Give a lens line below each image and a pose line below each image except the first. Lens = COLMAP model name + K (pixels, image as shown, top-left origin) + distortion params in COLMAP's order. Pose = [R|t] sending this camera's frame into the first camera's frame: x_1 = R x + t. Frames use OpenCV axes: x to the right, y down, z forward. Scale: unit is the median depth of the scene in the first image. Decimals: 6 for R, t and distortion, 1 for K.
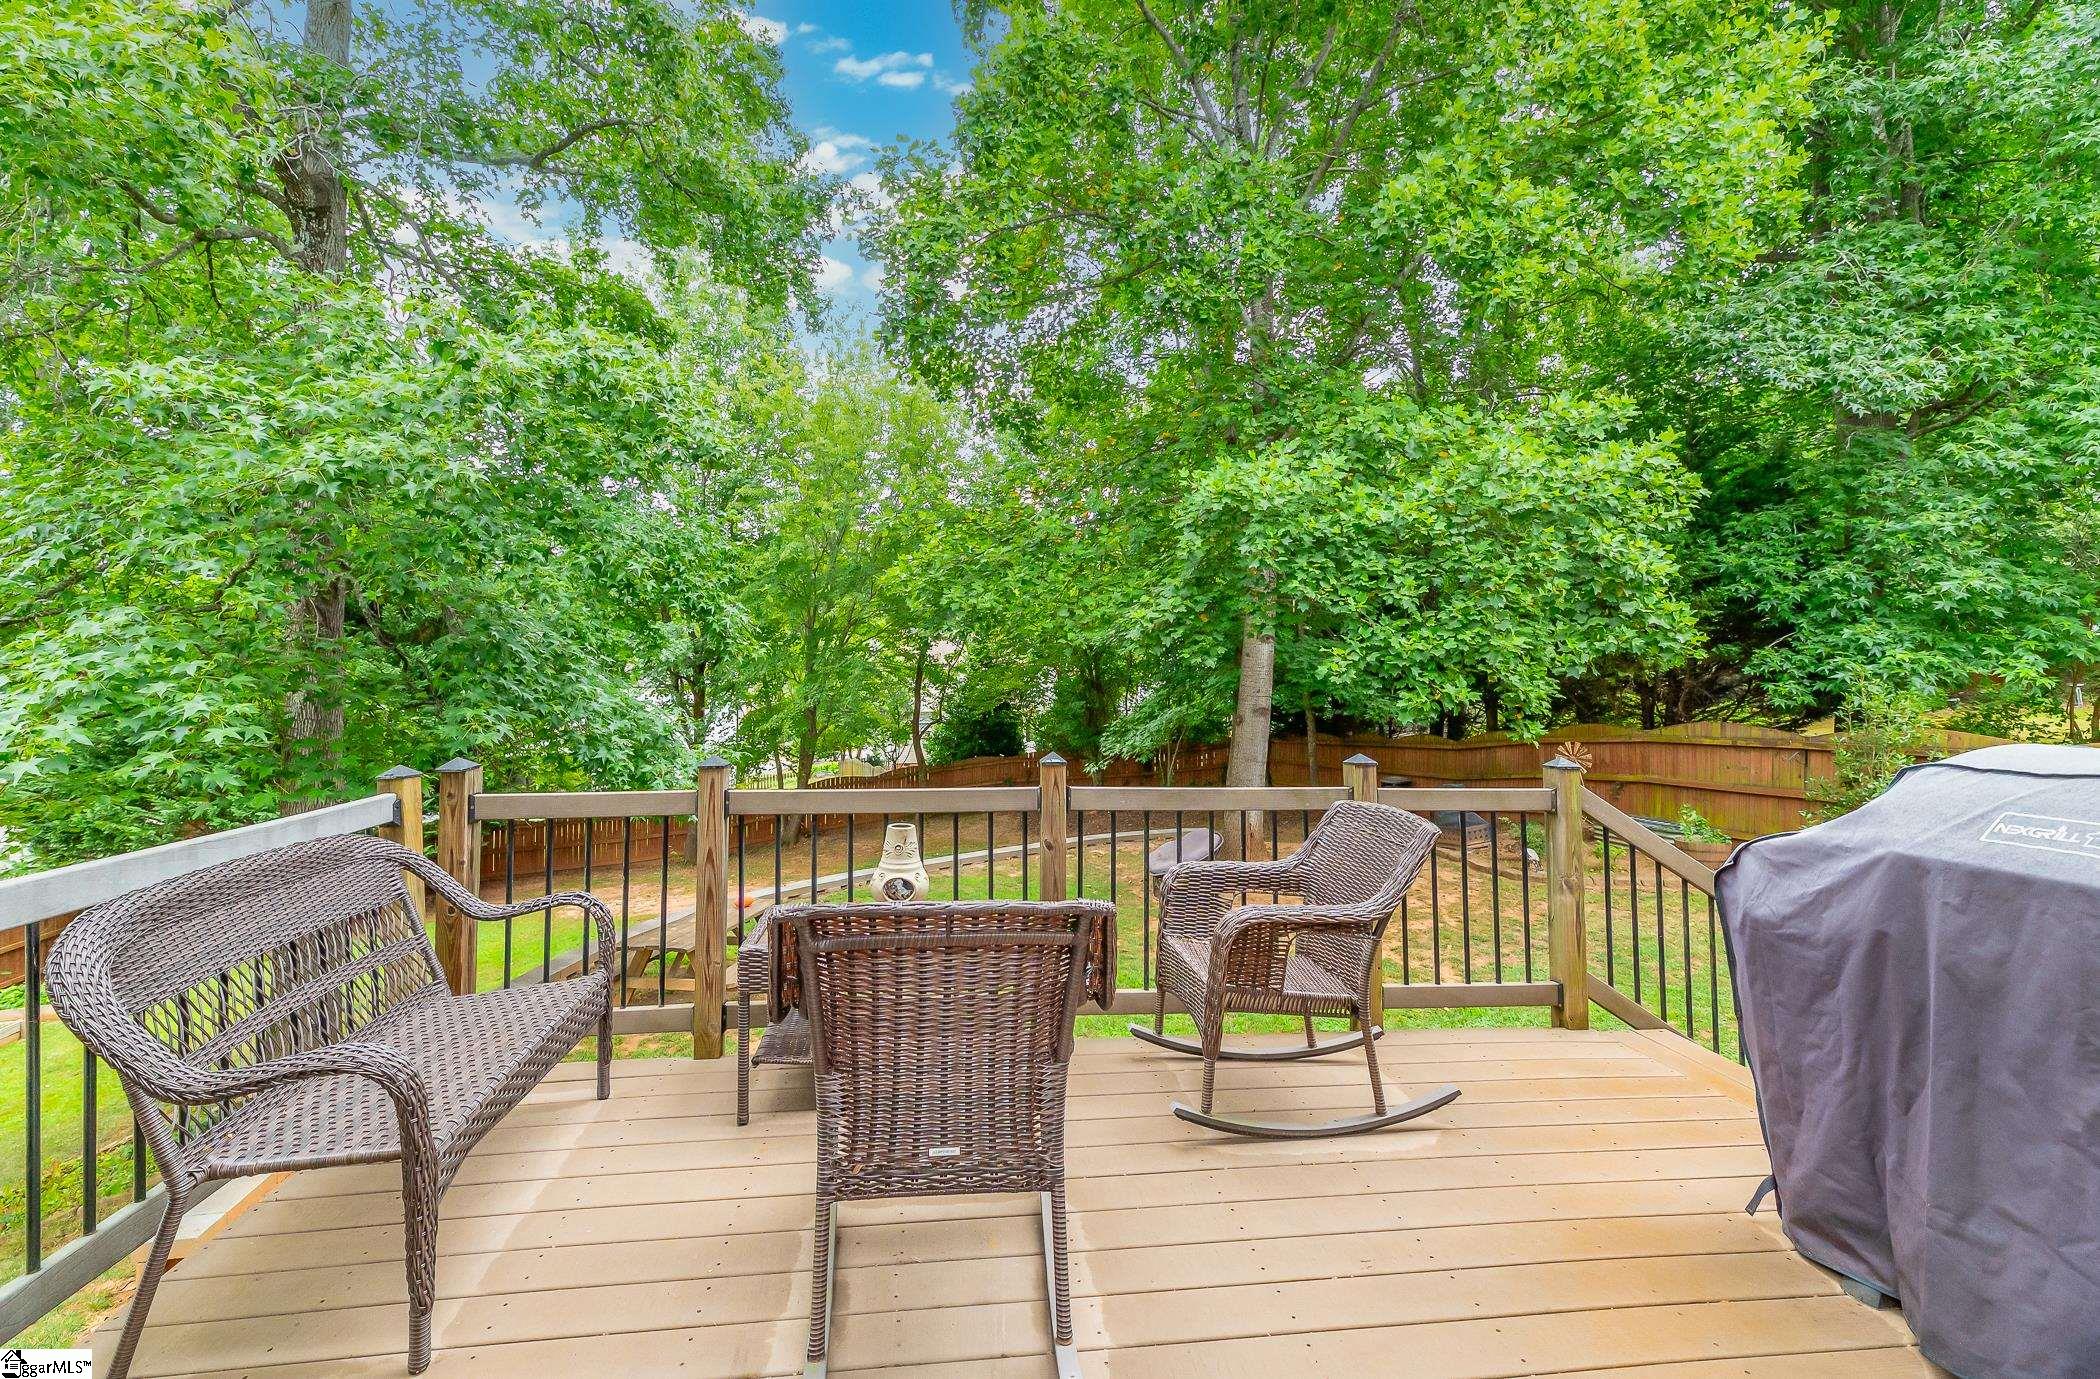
lens RADIAL K [[844.3, 0, 1043.4], [0, 844.3, 674.4], [0, 0, 1]] dist [0.001232, 0.000193]
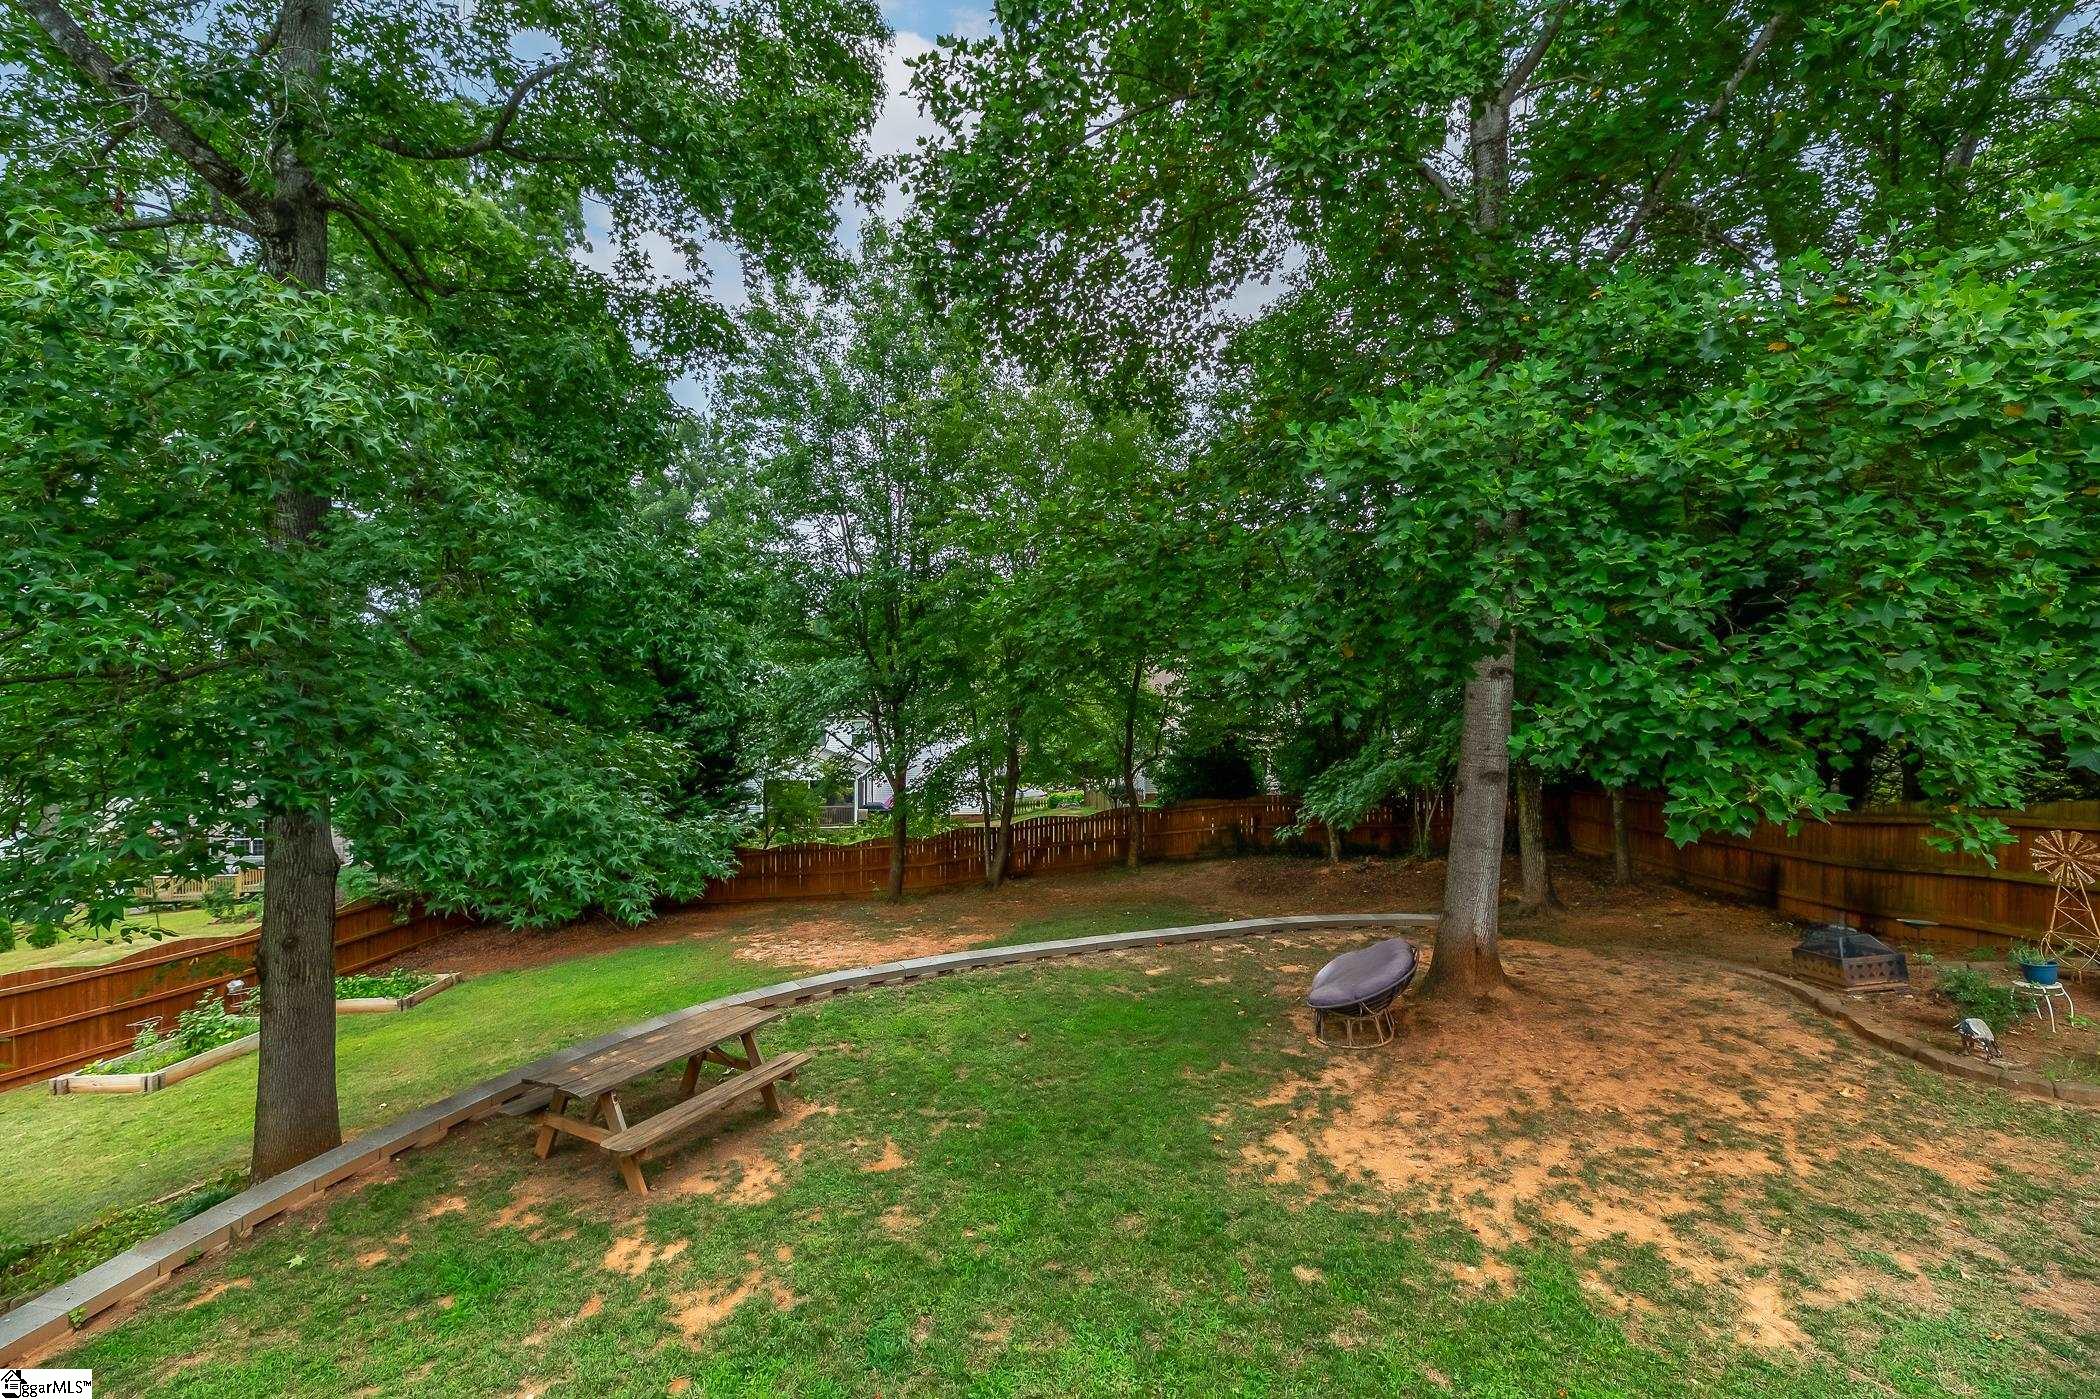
lens RADIAL K [[841.6, 0, 1067.2], [0, 841.6, 705.1], [0, 0, 1]] dist [-0.008435, -0.000608]
pose [[0.951582, -0.002014, -0.307388, 0.215131], [0.005105, 0.999944, 0.009252, -0.037617], [0.307352, -0.010373, 0.951539, 0.363528]]
